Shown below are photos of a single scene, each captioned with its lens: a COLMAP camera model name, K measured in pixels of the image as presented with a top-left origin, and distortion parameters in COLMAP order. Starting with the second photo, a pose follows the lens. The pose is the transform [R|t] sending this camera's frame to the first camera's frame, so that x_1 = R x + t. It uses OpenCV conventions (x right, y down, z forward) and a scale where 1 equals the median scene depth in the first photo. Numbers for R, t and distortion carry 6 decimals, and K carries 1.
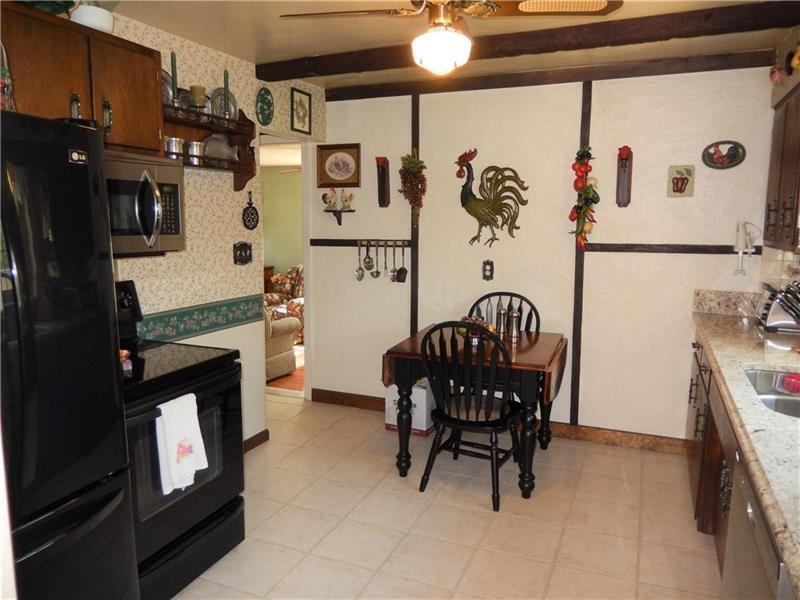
lens RADIAL K [[601.2, 0, 400.1], [0, 601.2, 301.9], [0, 0, 1]] dist [-0.001331, -0.000054]
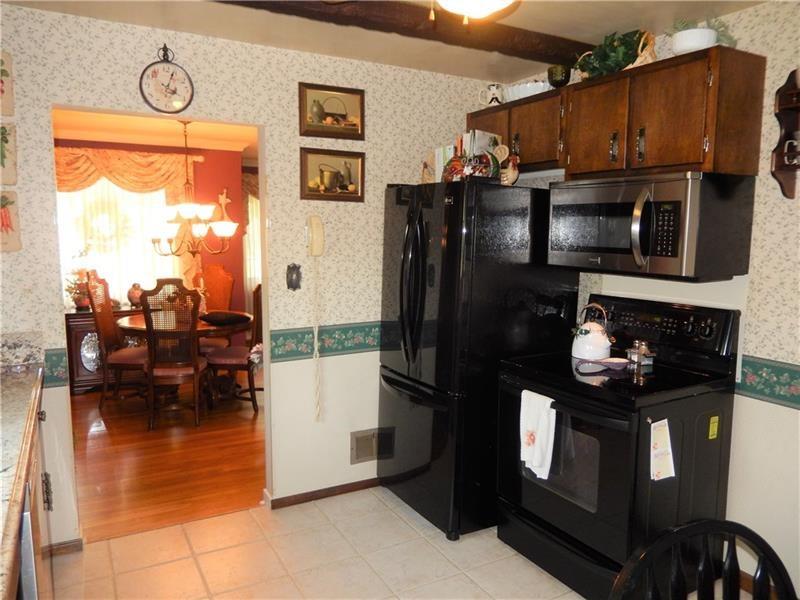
lens RADIAL K [[601.2, 0, 400.2], [0, 601.2, 301.5], [0, 0, 1]] dist [-0.001331, -0.000054]
pose [[-0.610948, 0.087514, -0.786819, 0.576080], [-0.114871, 0.973554, 0.197479, -0.177239], [0.783292, 0.211032, -0.584738, 1.218243]]
